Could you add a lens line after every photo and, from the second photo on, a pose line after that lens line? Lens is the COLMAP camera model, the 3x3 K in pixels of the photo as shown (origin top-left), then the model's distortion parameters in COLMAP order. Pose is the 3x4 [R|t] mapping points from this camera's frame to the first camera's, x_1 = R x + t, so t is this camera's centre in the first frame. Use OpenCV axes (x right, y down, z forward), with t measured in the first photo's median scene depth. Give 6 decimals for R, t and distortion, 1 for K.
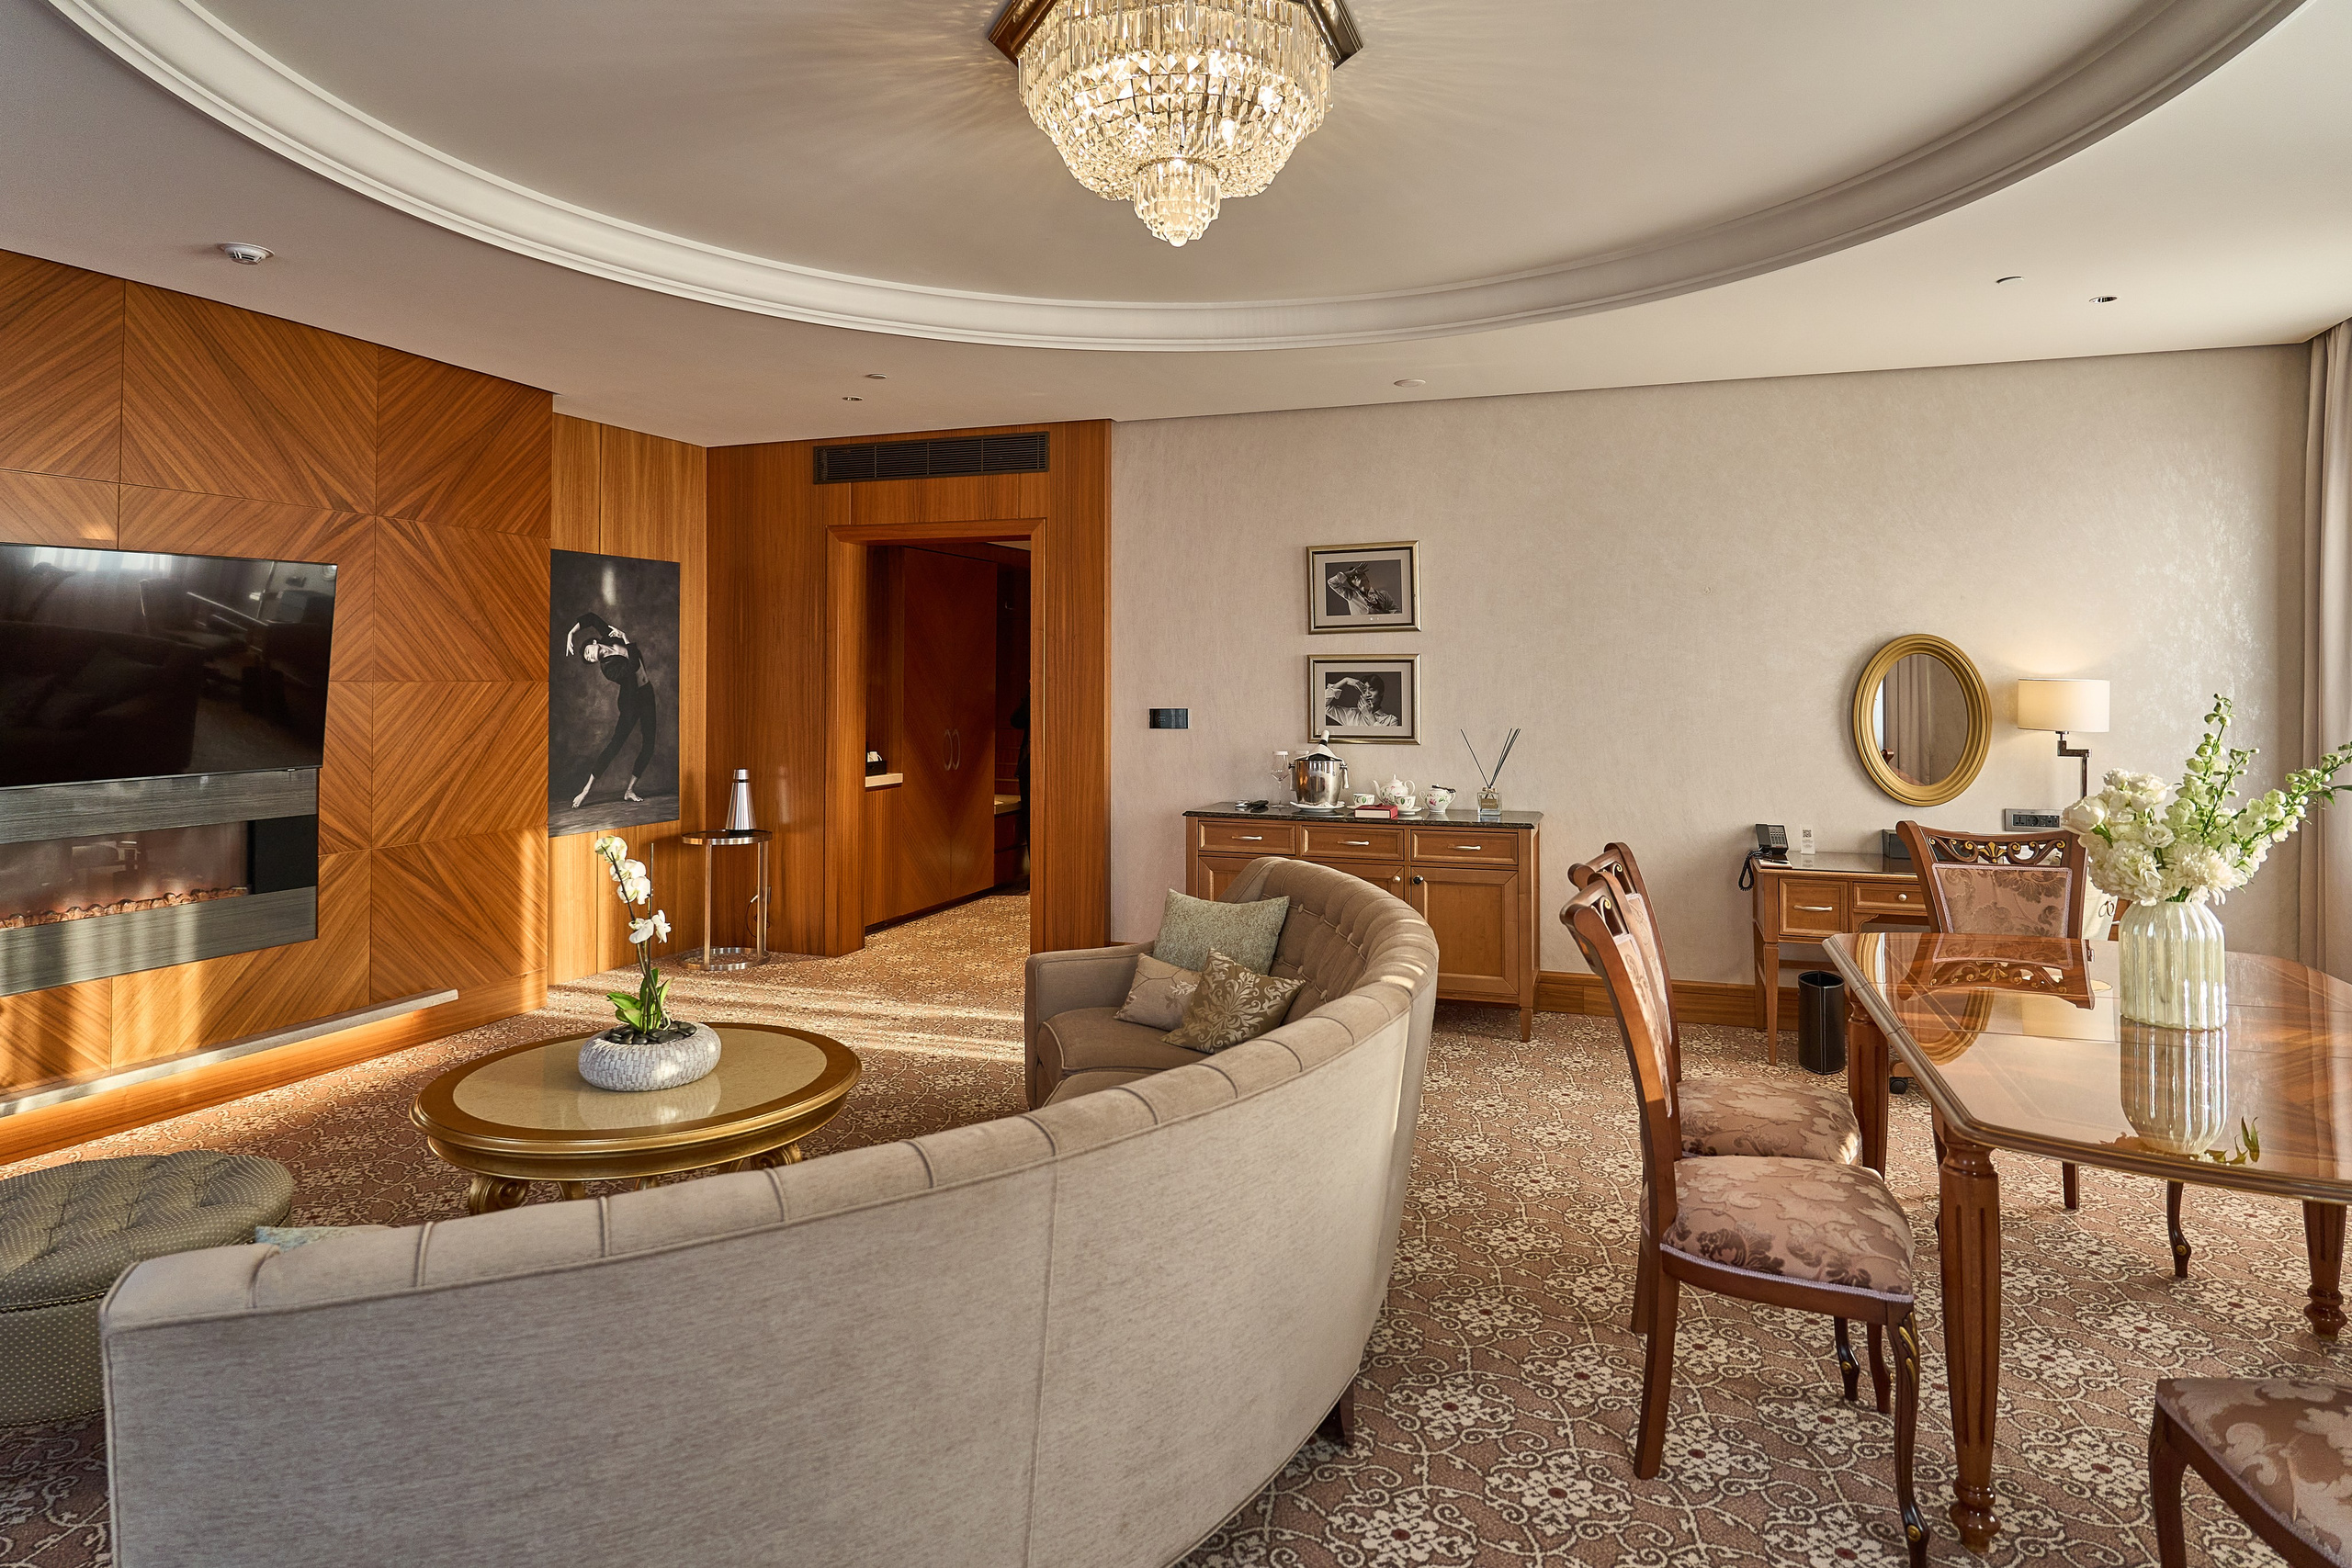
lens RADIAL K [[1349.0, 0, 1171.5], [0, 1349.0, 649.8], [0, 0, 1]] dist [-0.017801, 0.003406]
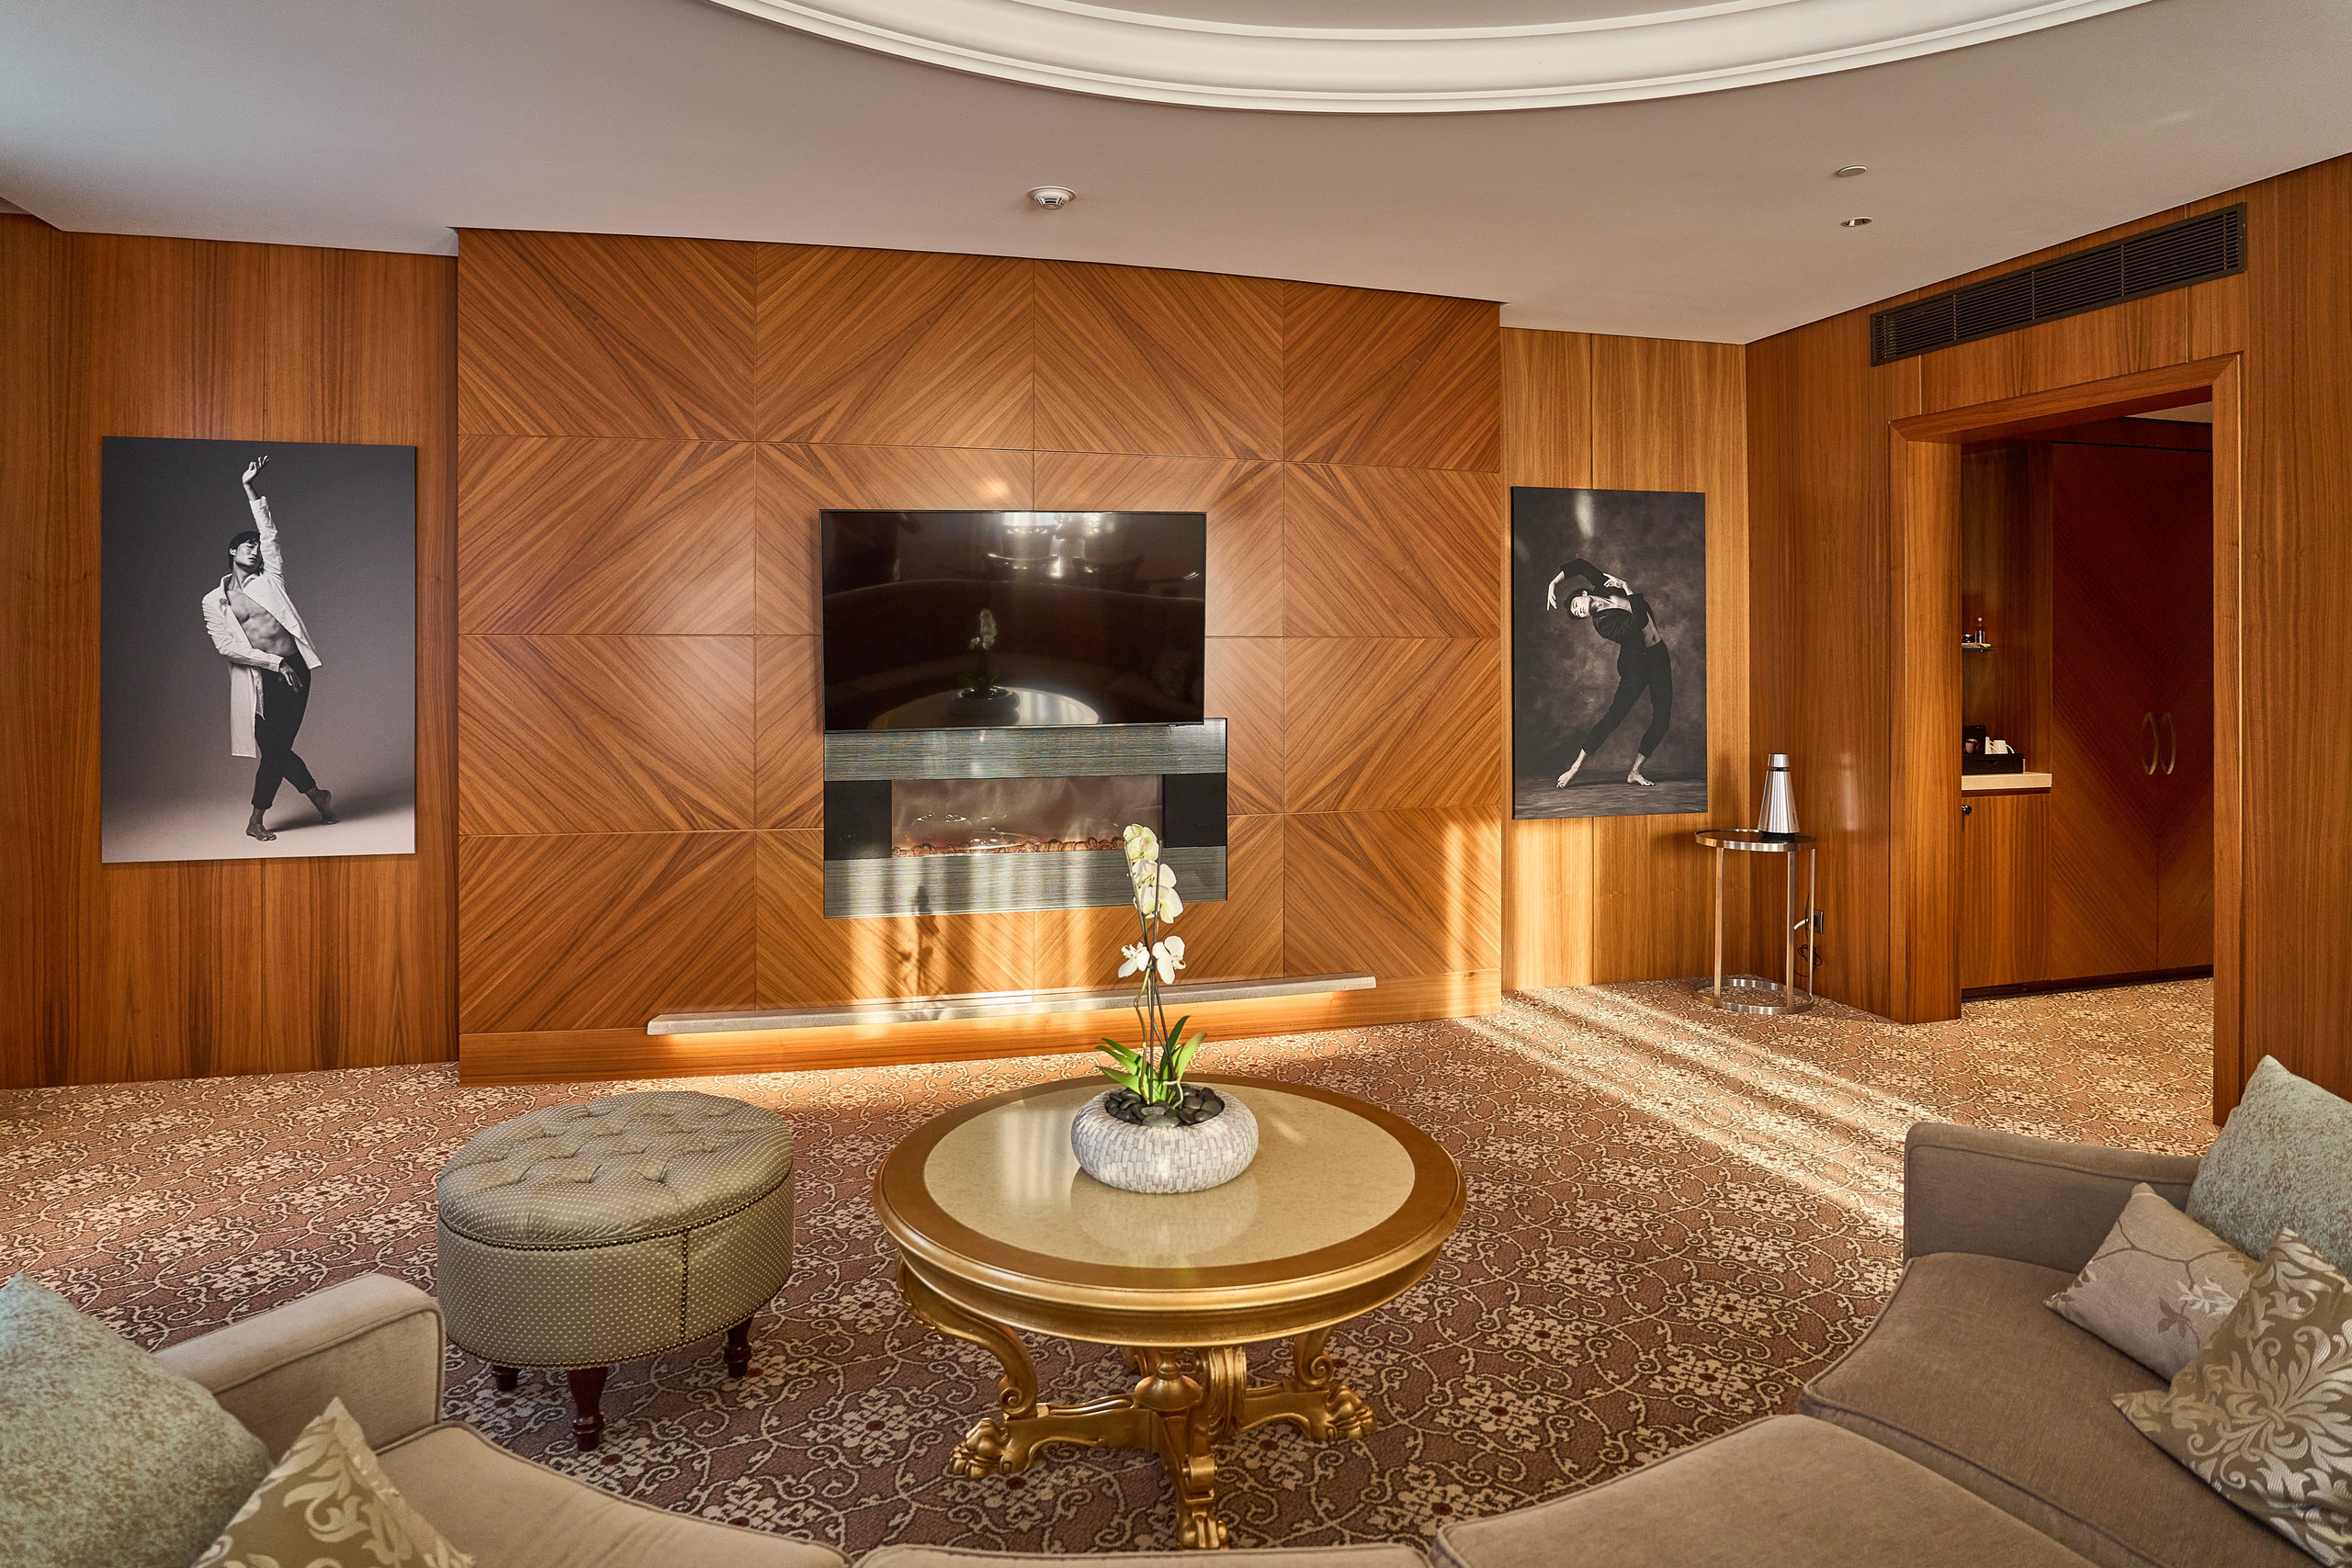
lens RADIAL K [[1349.0, 0, 1167.7], [0, 1349.0, 654.8], [0, 0, 1]] dist [-0.017801, 0.003406]
pose [[0.598514, -0.001356, -0.801111, 0.099607], [0.018186, 0.999764, 0.011895, 0.019365], [0.800906, -0.021688, 0.598397, 0.304455]]
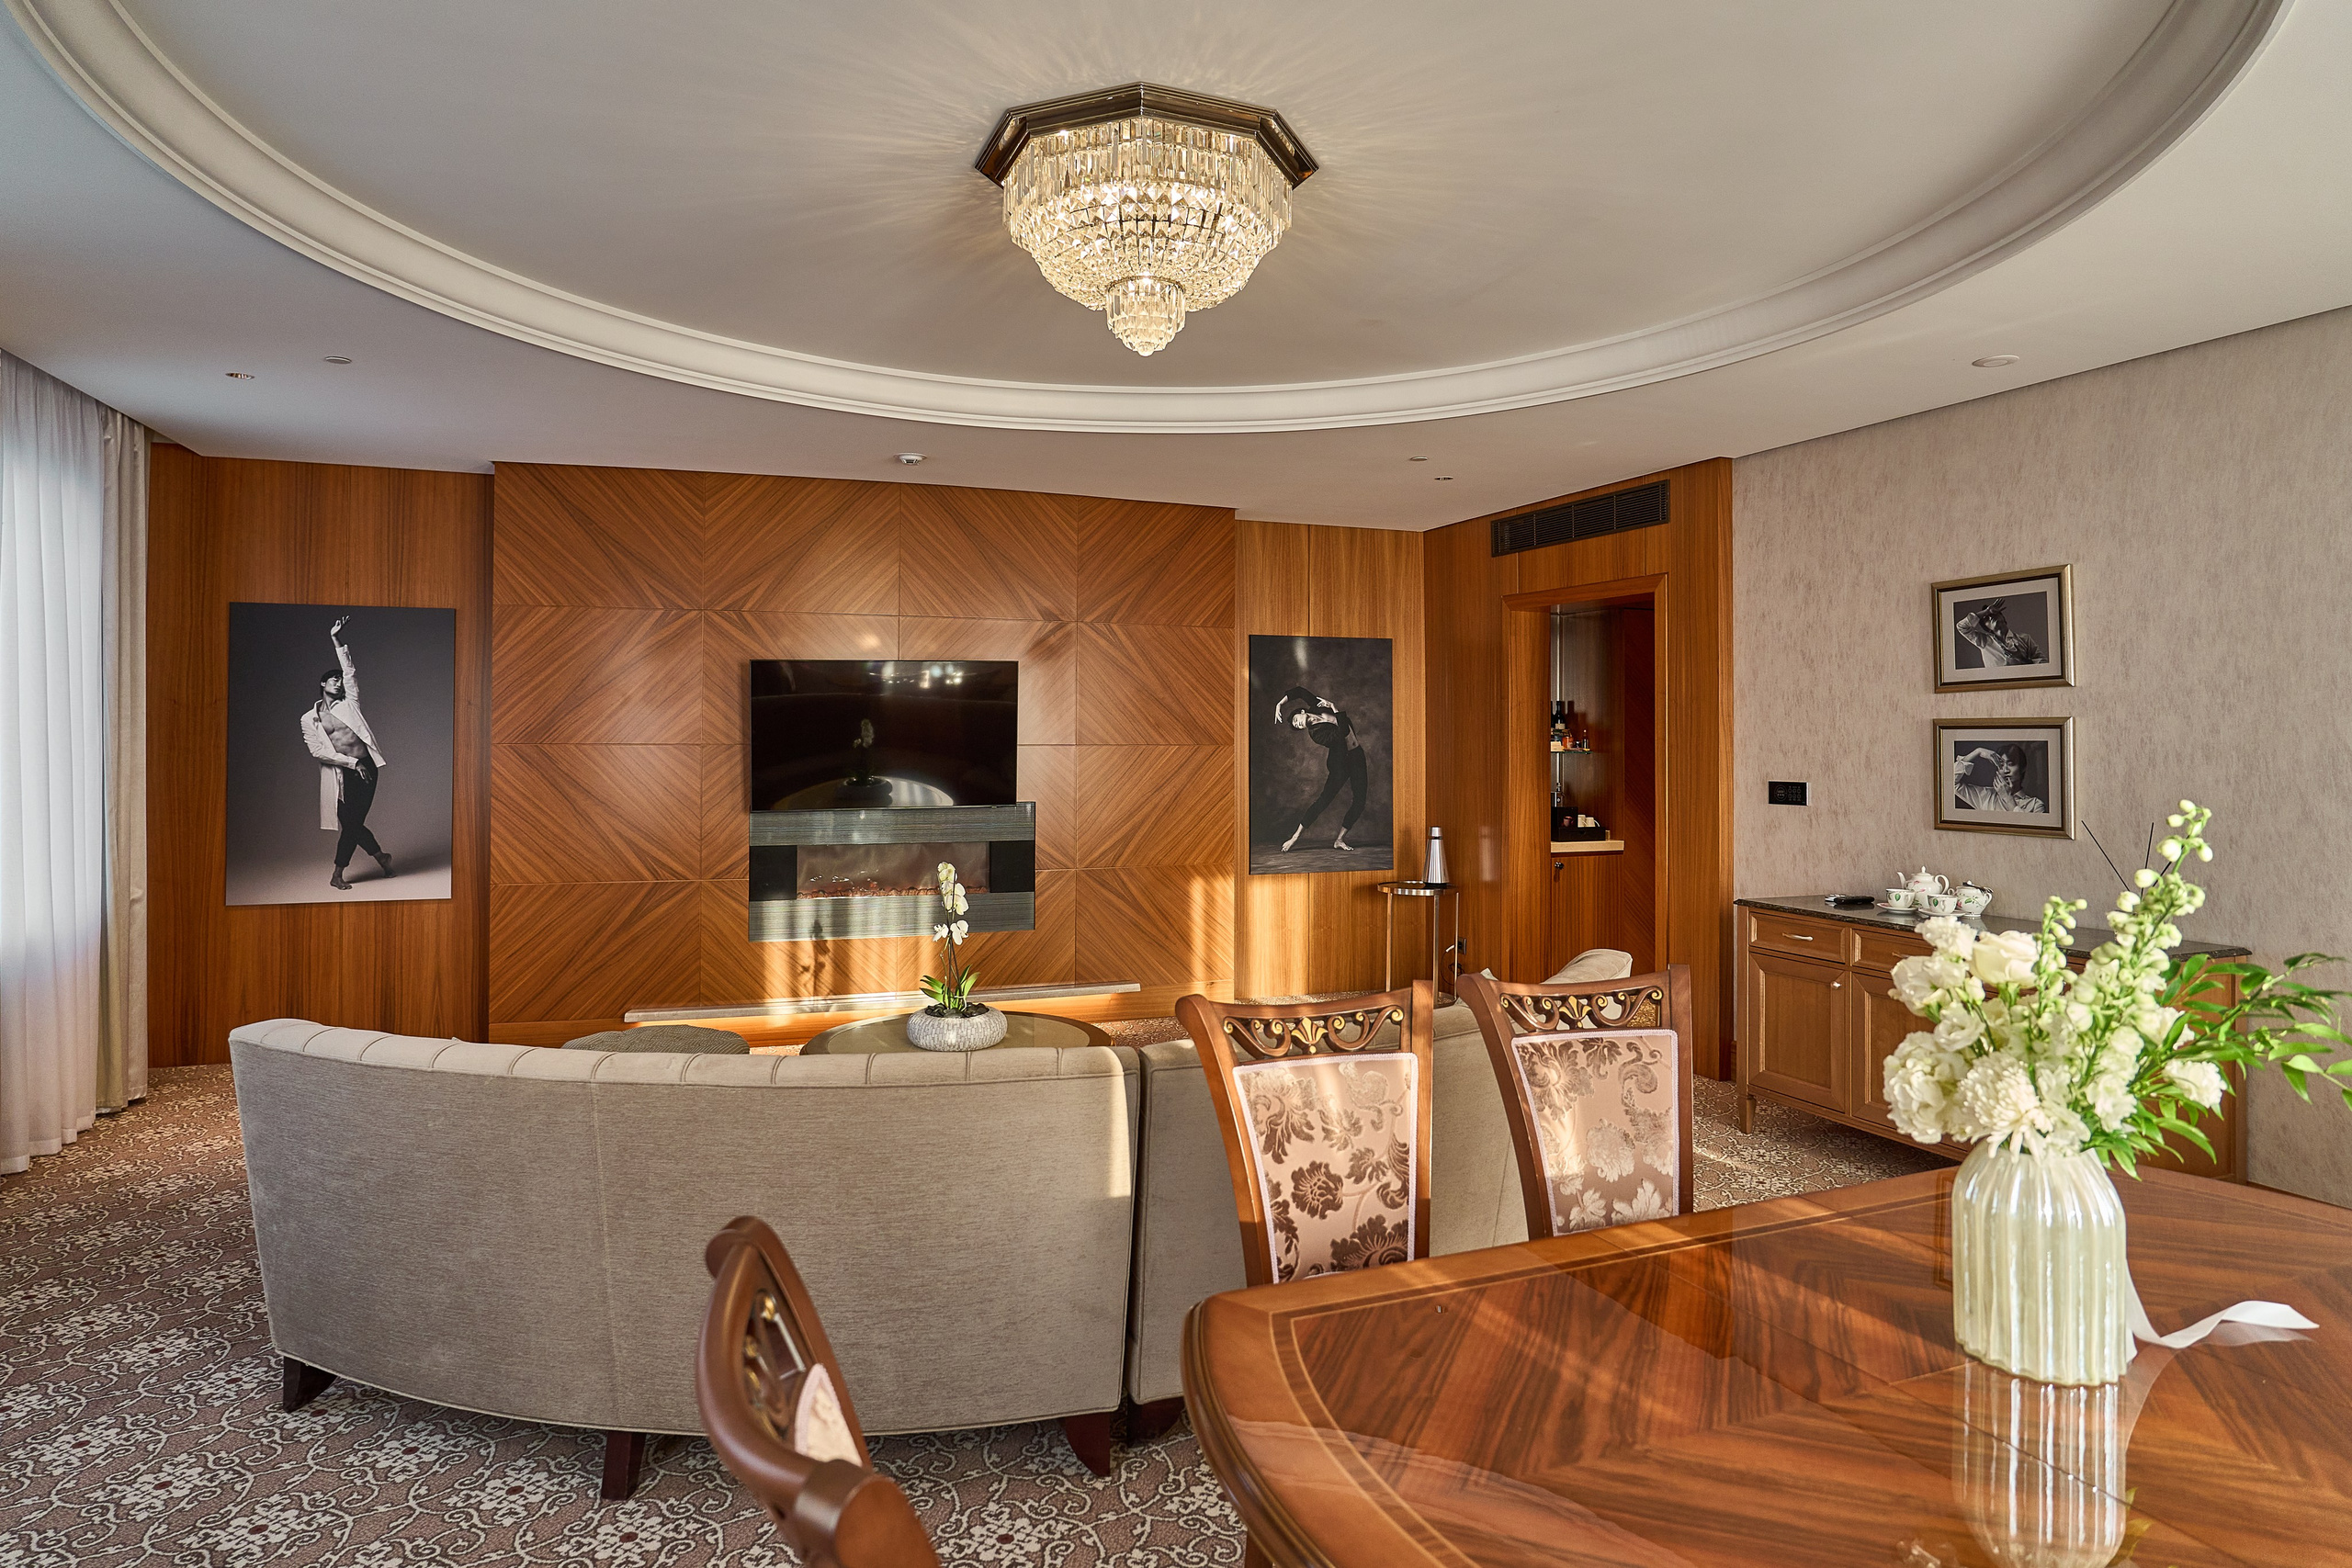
lens RADIAL K [[1349.0, 0, 1168.6], [0, 1349.0, 712.1], [0, 0, 1]] dist [-0.017801, 0.003406]
pose [[0.664035, -0.010676, -0.747625, 0.403444], [0.012989, 0.999912, -0.002742, -0.003935], [0.747589, -0.007890, 0.664115, 0.139910]]
